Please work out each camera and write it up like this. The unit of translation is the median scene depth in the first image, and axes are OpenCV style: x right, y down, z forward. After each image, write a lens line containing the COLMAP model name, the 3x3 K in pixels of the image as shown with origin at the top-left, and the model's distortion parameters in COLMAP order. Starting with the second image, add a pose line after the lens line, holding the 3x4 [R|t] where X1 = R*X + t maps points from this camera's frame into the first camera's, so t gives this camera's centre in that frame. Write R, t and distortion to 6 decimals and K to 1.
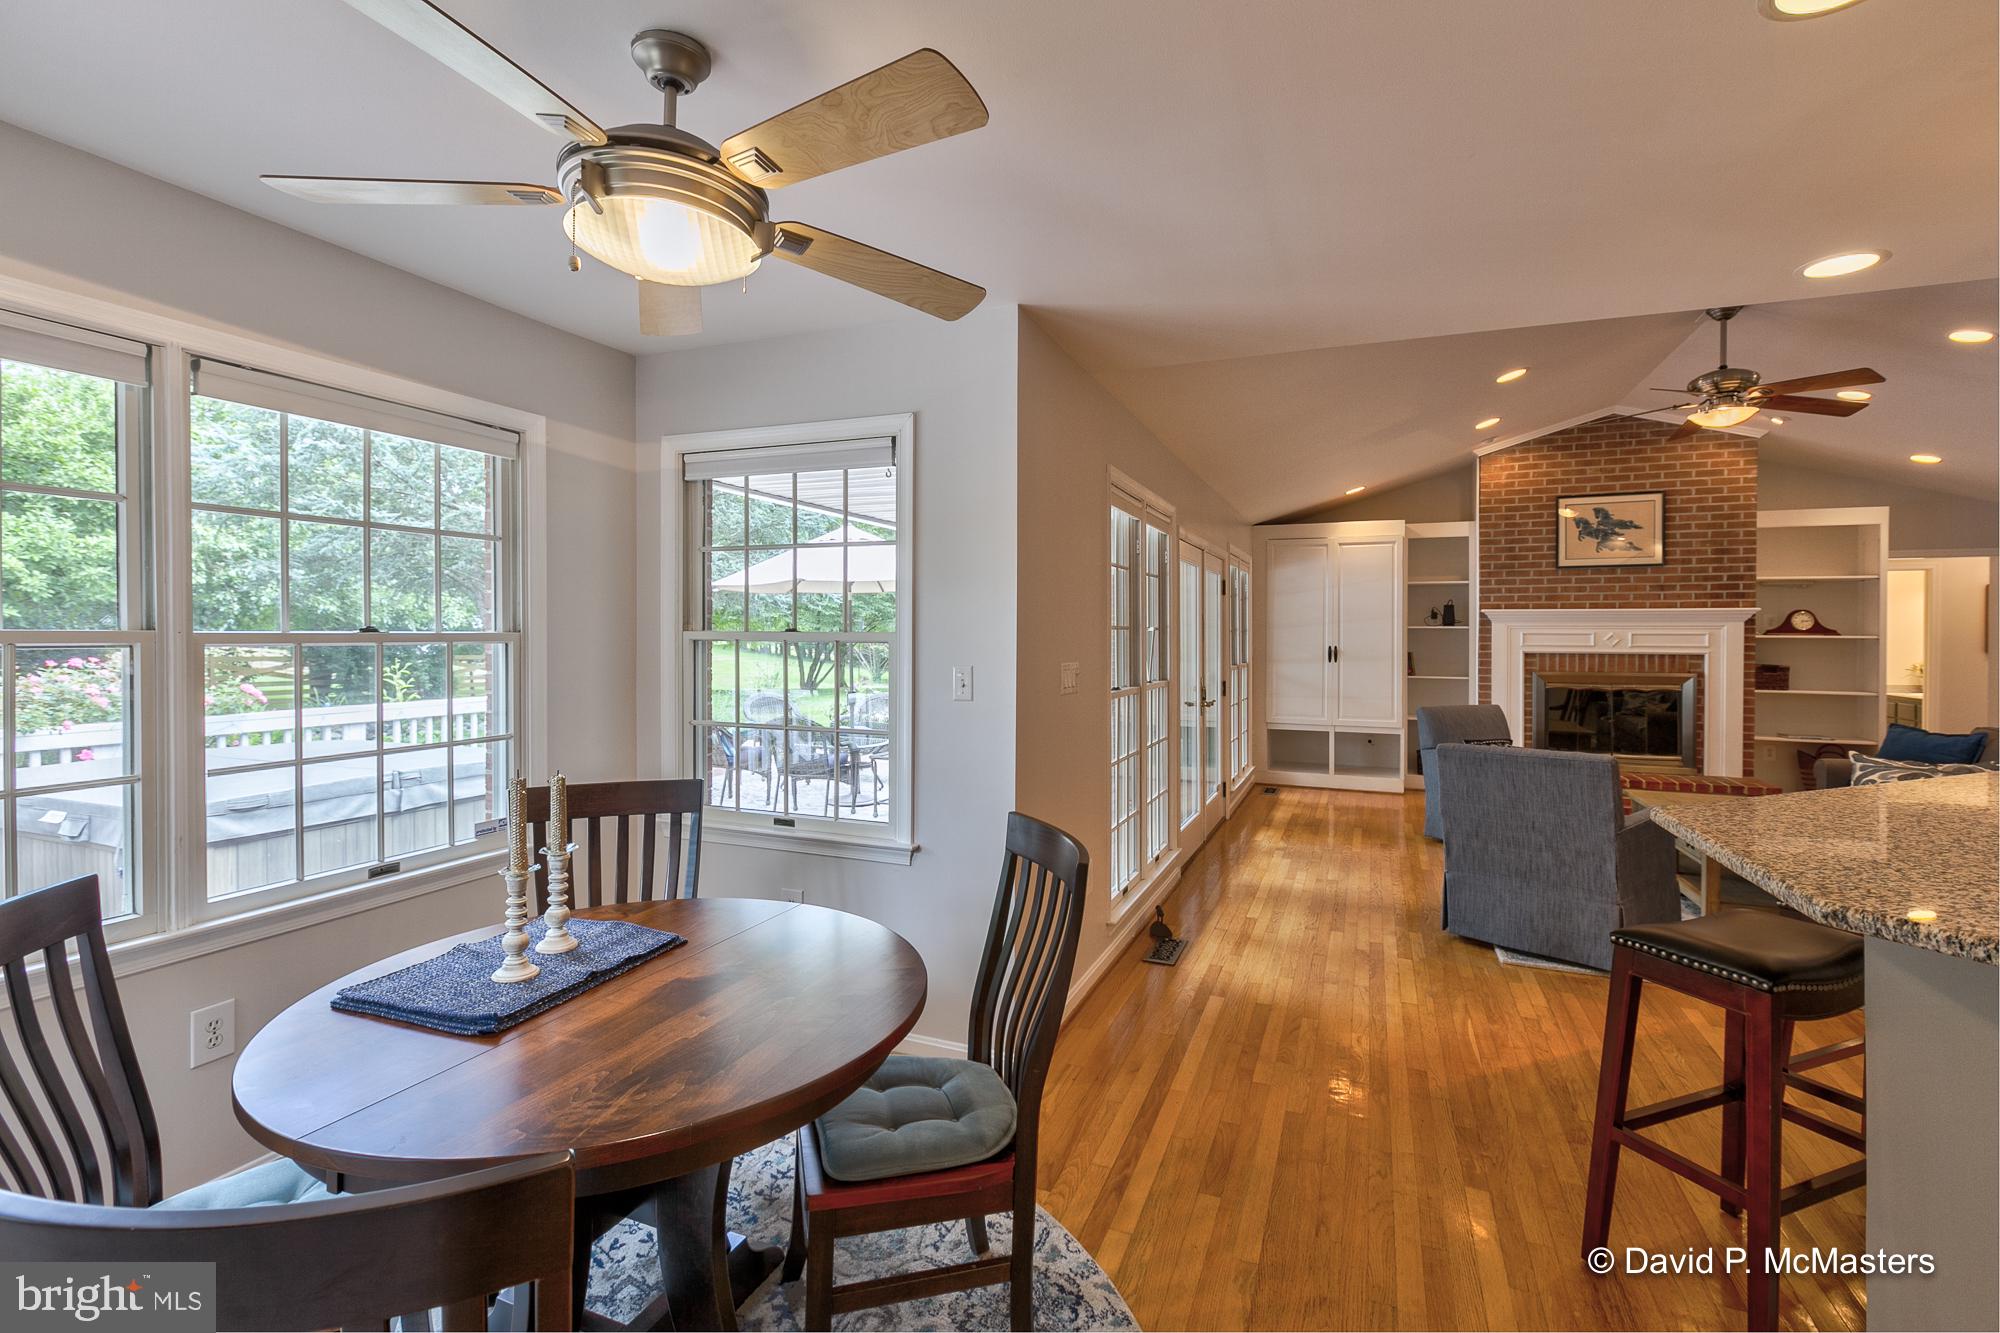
lens RADIAL K [[891.0, 0, 1006.3], [0, 891.0, 639.5], [0, 0, 1]] dist [-0.000558, -0.001269]
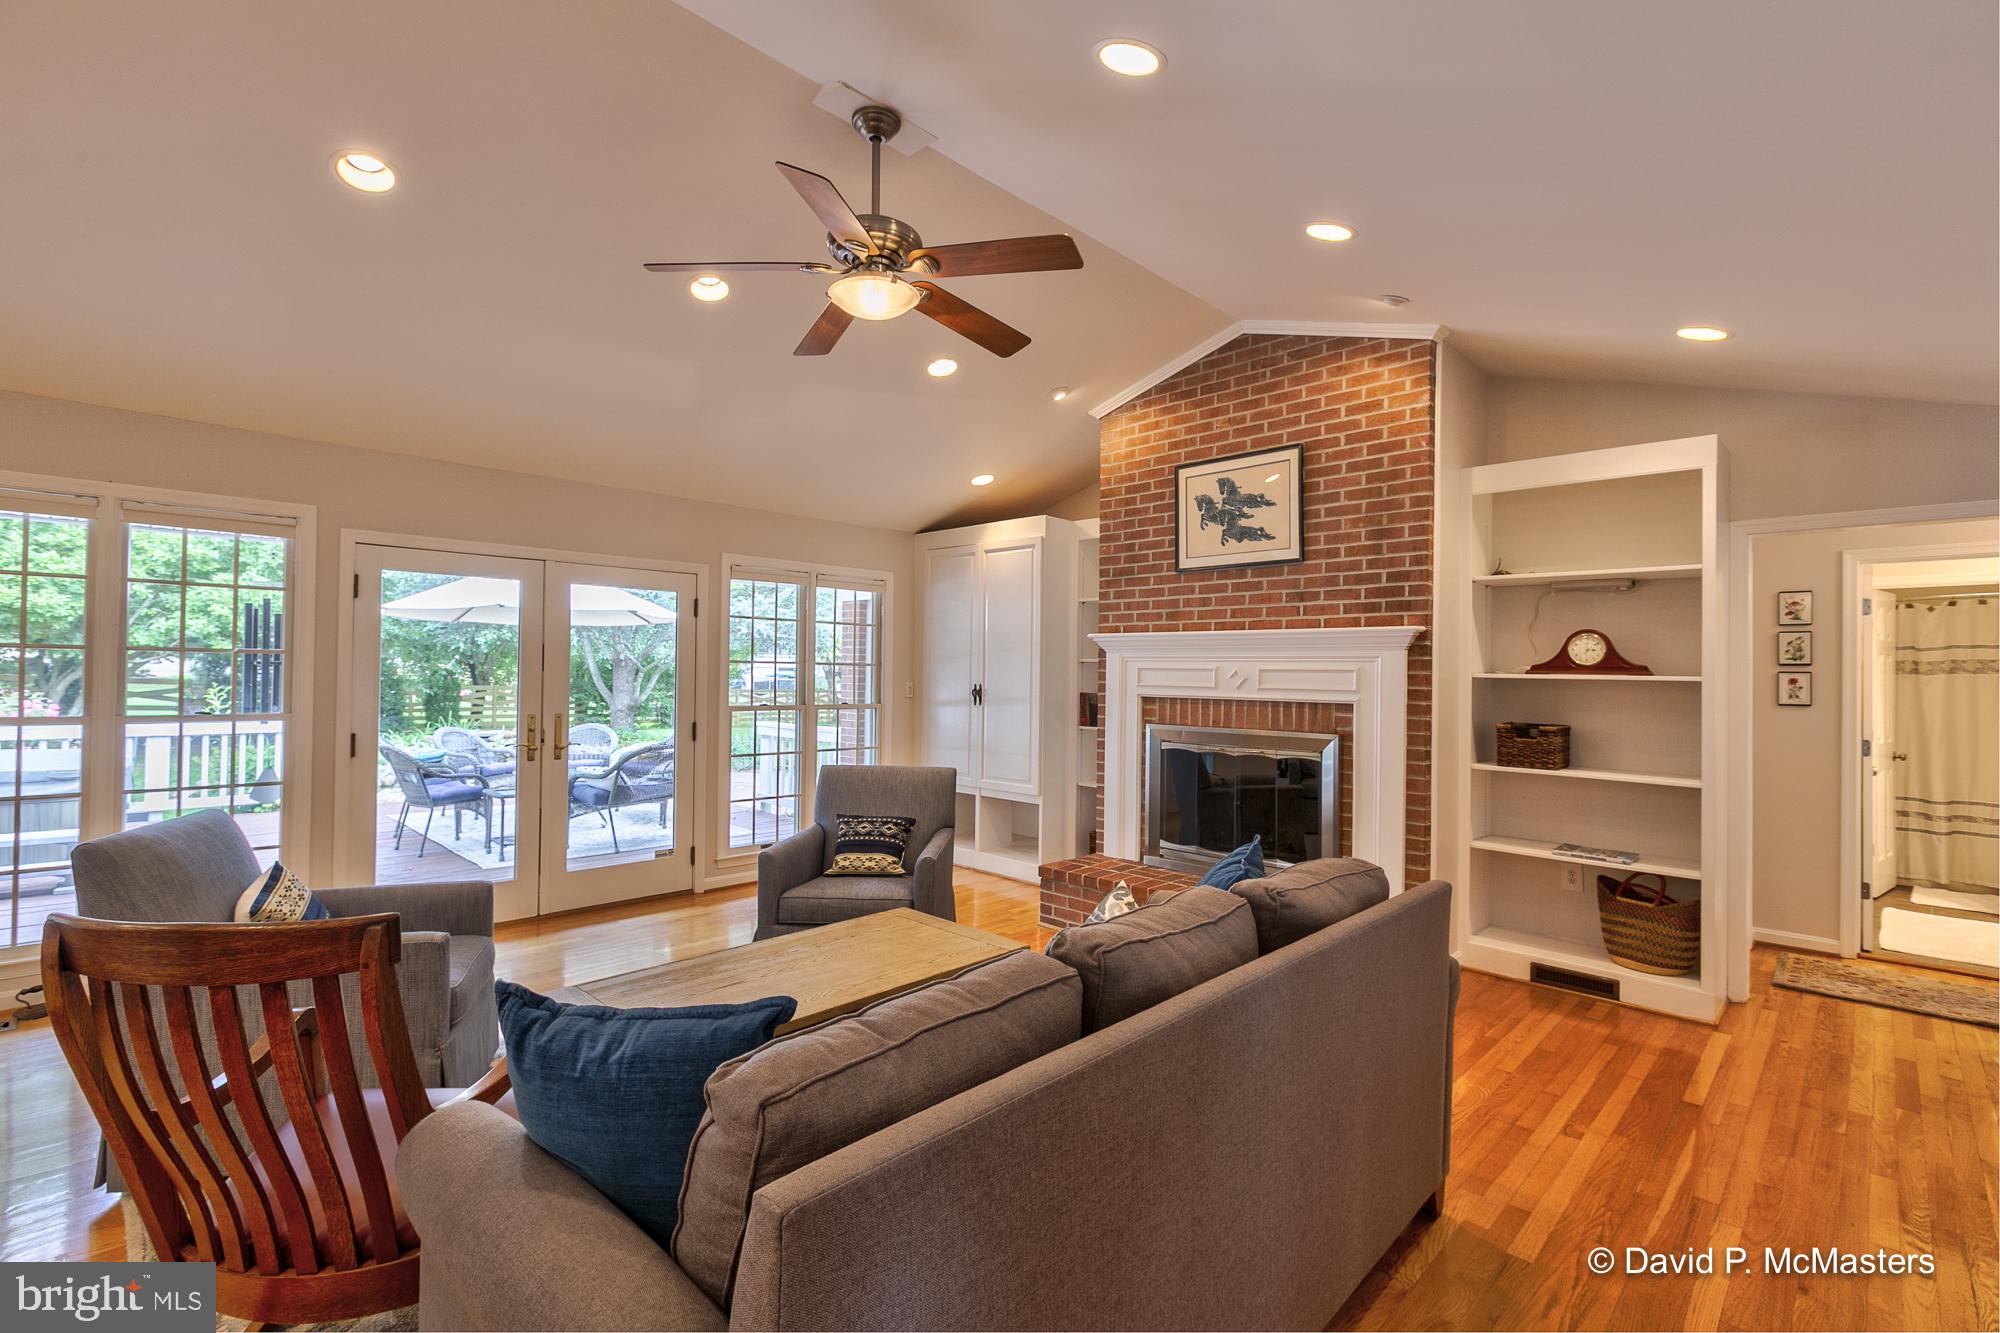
lens RADIAL K [[899.2, 0, 991.9], [0, 899.2, 661.0], [0, 0, 1]] dist [0.002216, -0.000965]
pose [[0.924454, 0.004770, -0.381263, 0.772969], [-0.012885, 0.999741, -0.018733, 0.002318], [0.381075, 0.022231, 0.924277, 0.326334]]
